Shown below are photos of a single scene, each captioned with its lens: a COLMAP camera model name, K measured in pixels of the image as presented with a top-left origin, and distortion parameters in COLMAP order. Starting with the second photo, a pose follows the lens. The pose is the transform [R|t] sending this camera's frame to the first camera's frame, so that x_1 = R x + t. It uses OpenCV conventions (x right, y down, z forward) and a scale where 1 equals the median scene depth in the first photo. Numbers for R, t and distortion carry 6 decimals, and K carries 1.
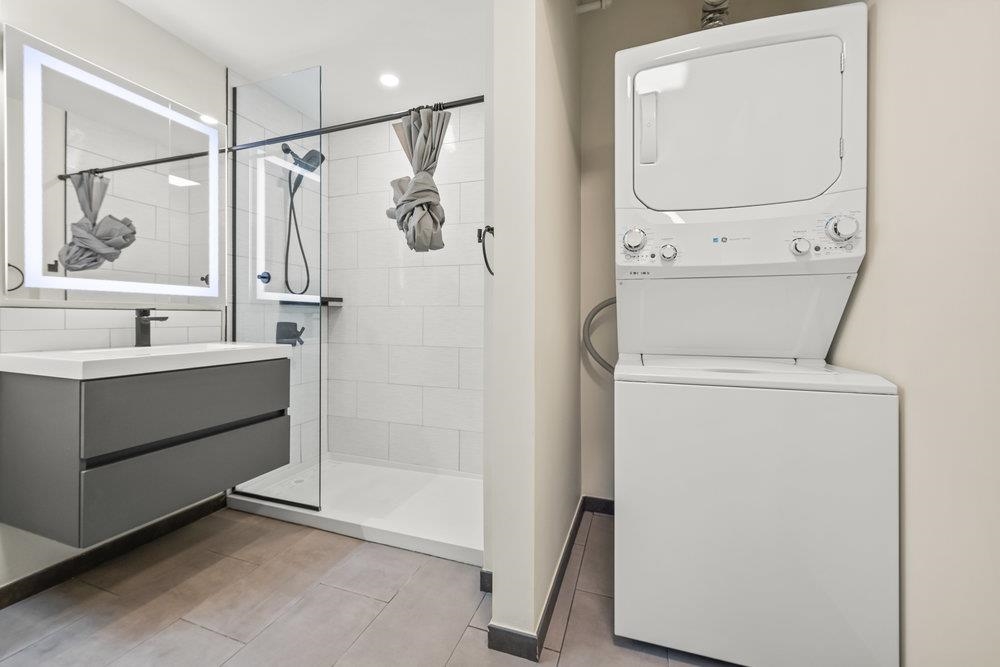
lens RADIAL K [[398.6, 0, 492.2], [0, 398.6, 321.6], [0, 0, 1]] dist [0.003670, 0.000135]
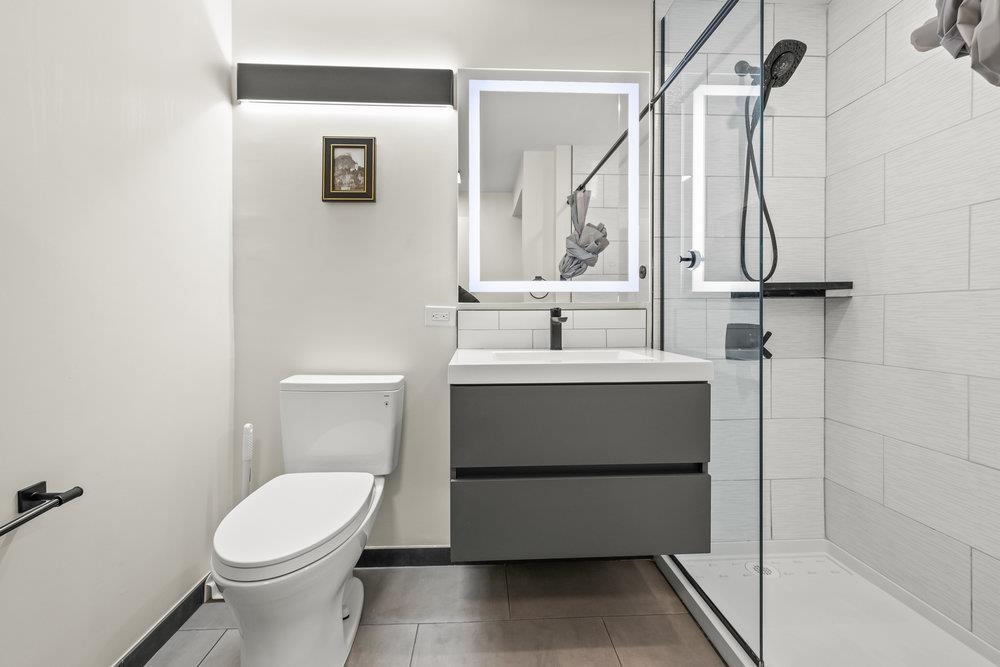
lens RADIAL K [[398.6, 0, 497.7], [0, 398.6, 318.8], [0, 0, 1]] dist [0.003670, 0.000135]
pose [[0.382388, -0.001055, -0.924001, -0.056213], [-0.002472, 0.999995, -0.002164, -0.005453], [0.923999, 0.003112, 0.382383, 0.417760]]
